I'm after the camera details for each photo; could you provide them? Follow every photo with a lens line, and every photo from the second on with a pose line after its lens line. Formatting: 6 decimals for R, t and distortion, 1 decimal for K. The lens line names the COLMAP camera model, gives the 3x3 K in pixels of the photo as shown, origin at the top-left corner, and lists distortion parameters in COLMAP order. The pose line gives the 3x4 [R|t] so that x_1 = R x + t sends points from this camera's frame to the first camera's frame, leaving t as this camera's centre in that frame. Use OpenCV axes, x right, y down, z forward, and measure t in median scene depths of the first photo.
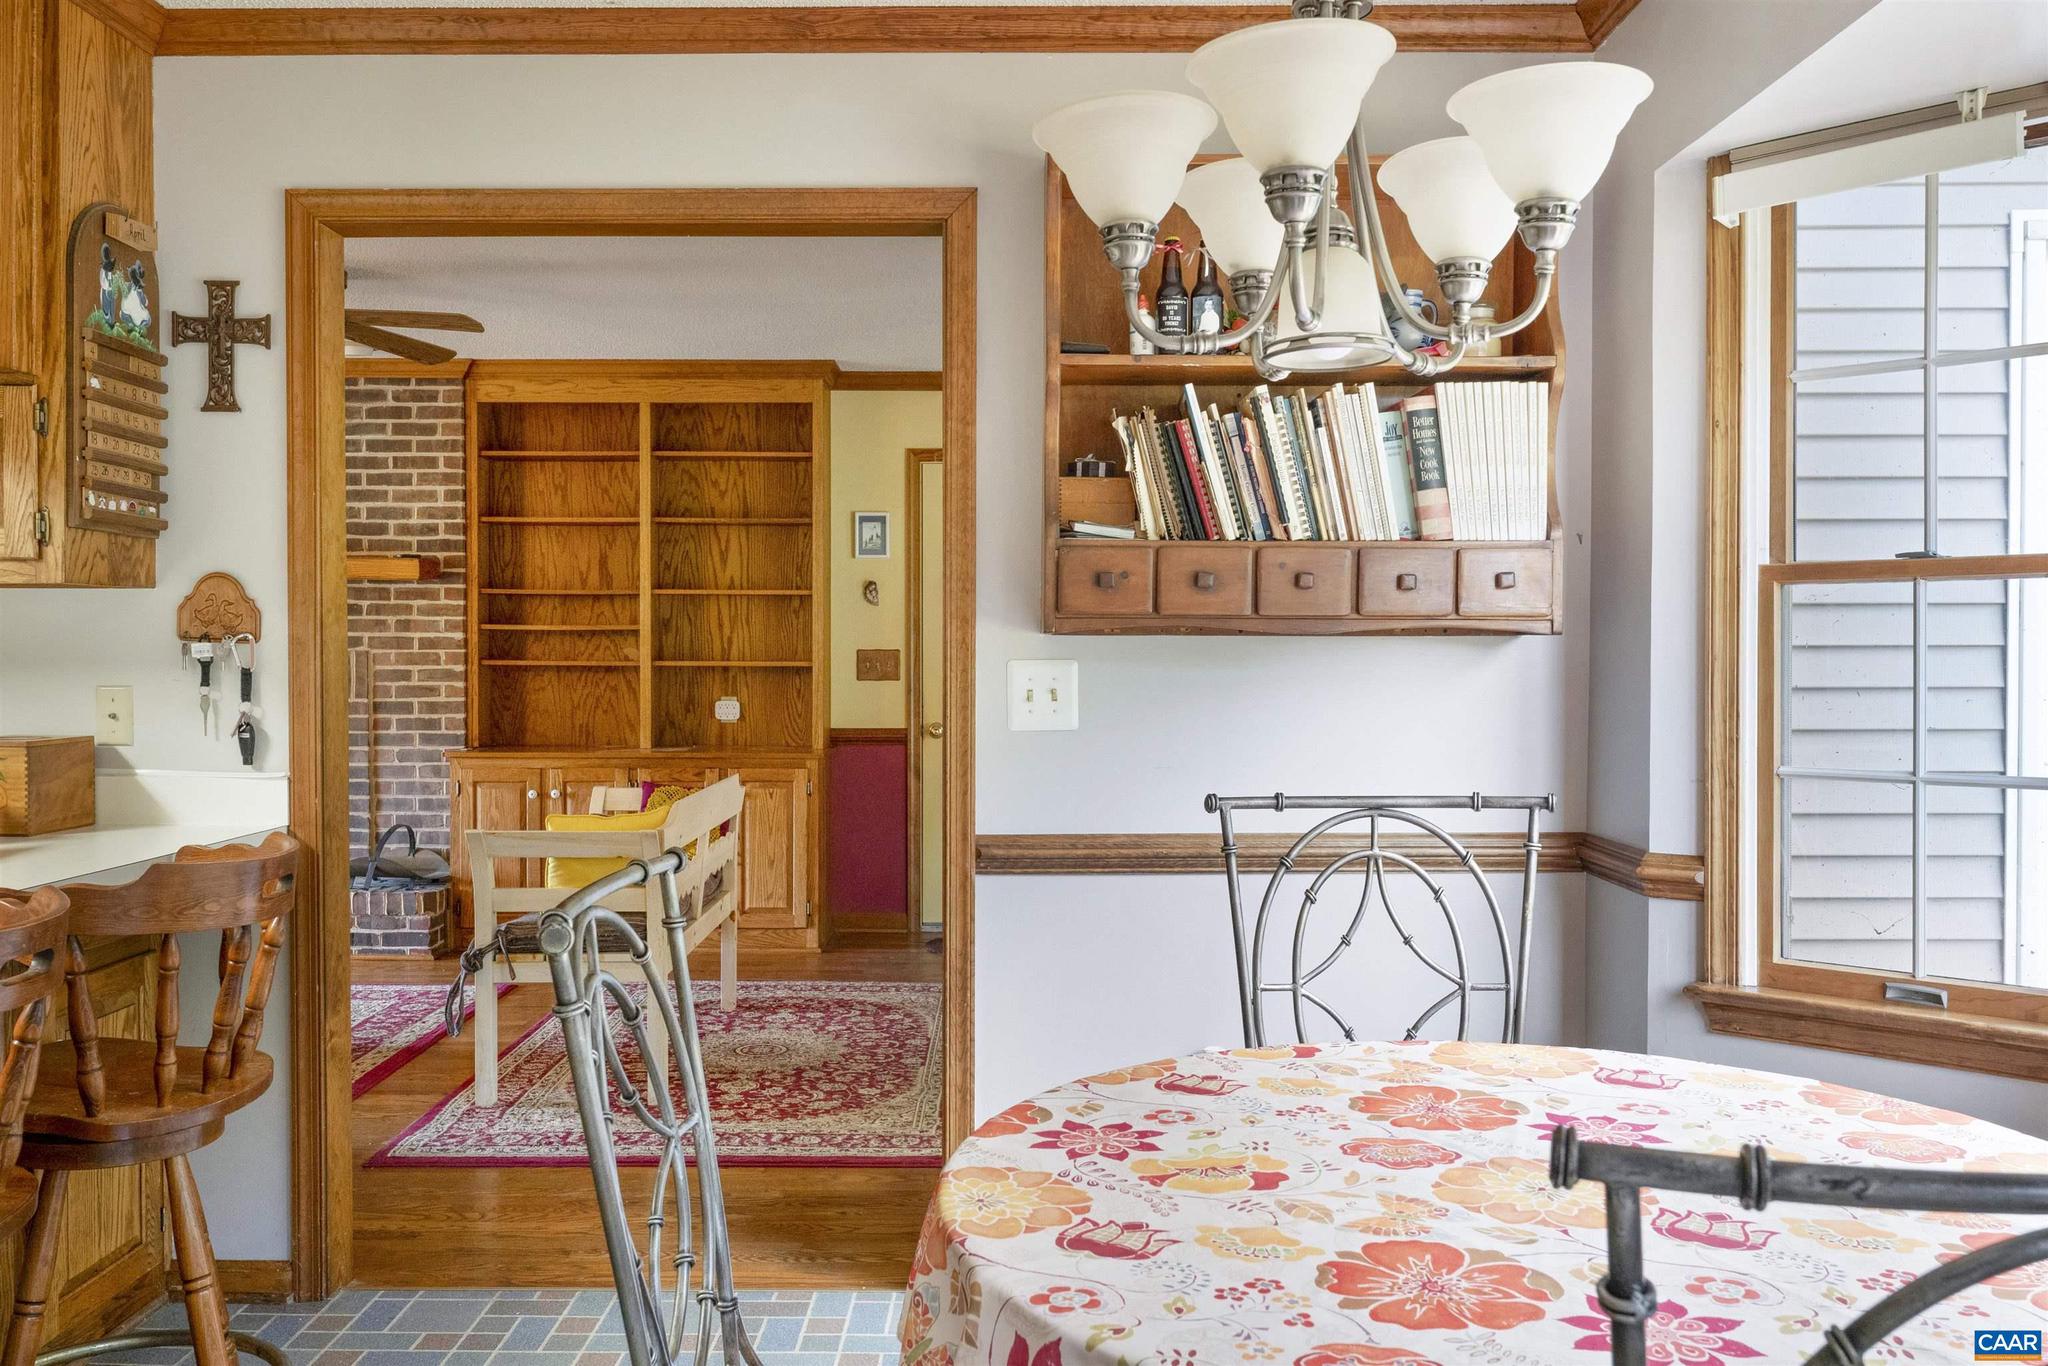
lens RADIAL K [[1759.0, 0, 1021.1], [0, 1759.0, 688.0], [0, 0, 1]] dist [-0.010280, -0.000007]
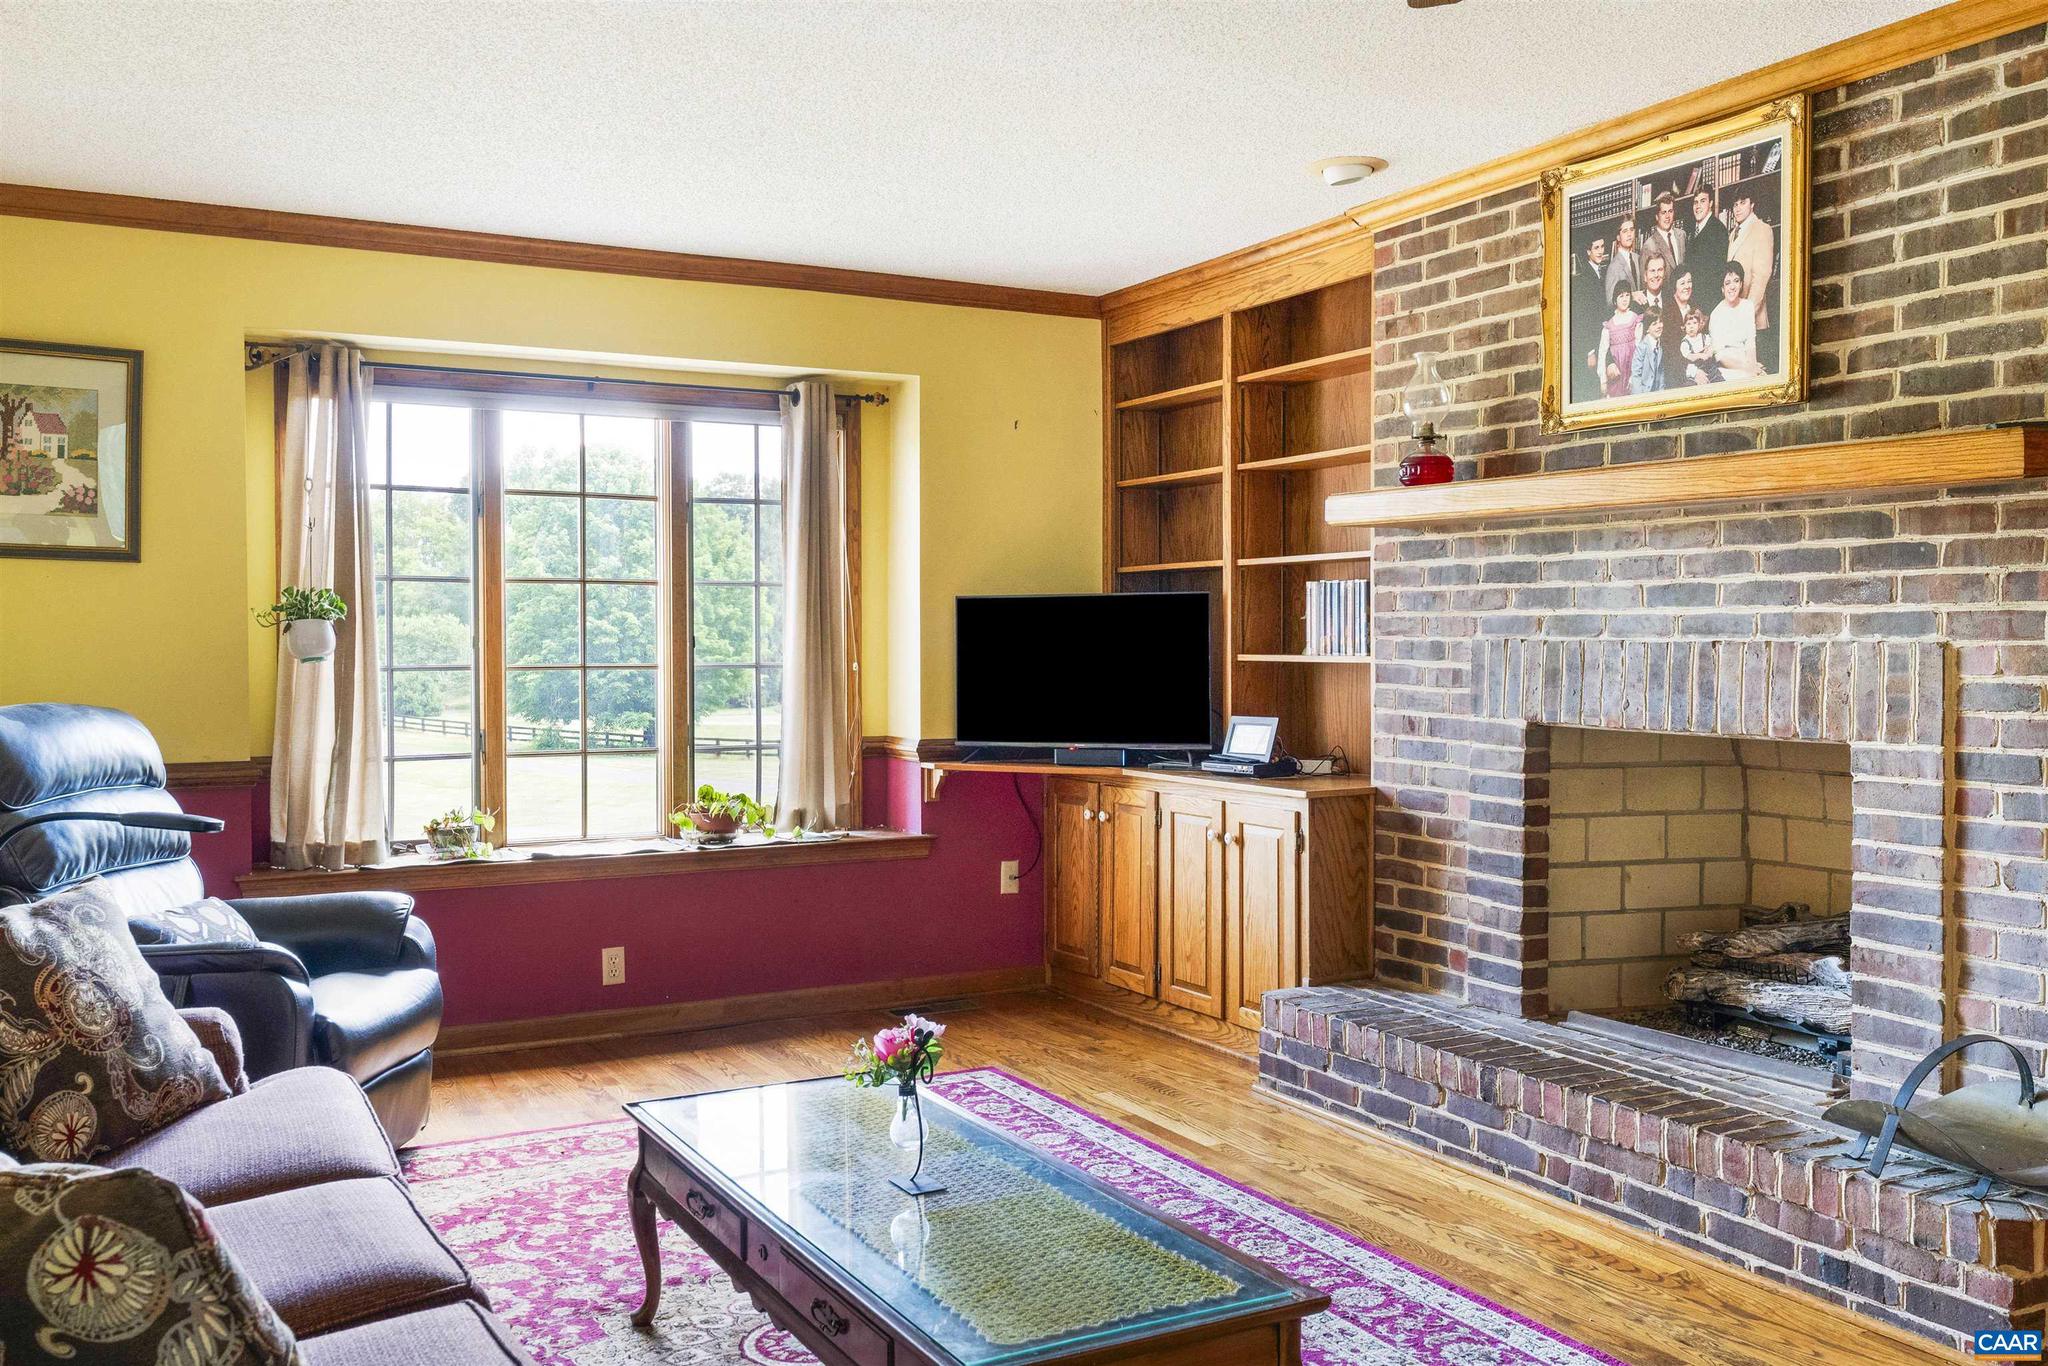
lens RADIAL K [[1784.0, 0, 1014.9], [0, 1784.0, 675.9], [0, 0, 1]] dist [0.007200, 0.004924]
pose [[0.492912, 0.015720, -0.869937, -0.080843], [-0.018573, 0.999799, 0.007543, -0.011202], [0.869881, 0.012439, 0.493105, 0.549584]]
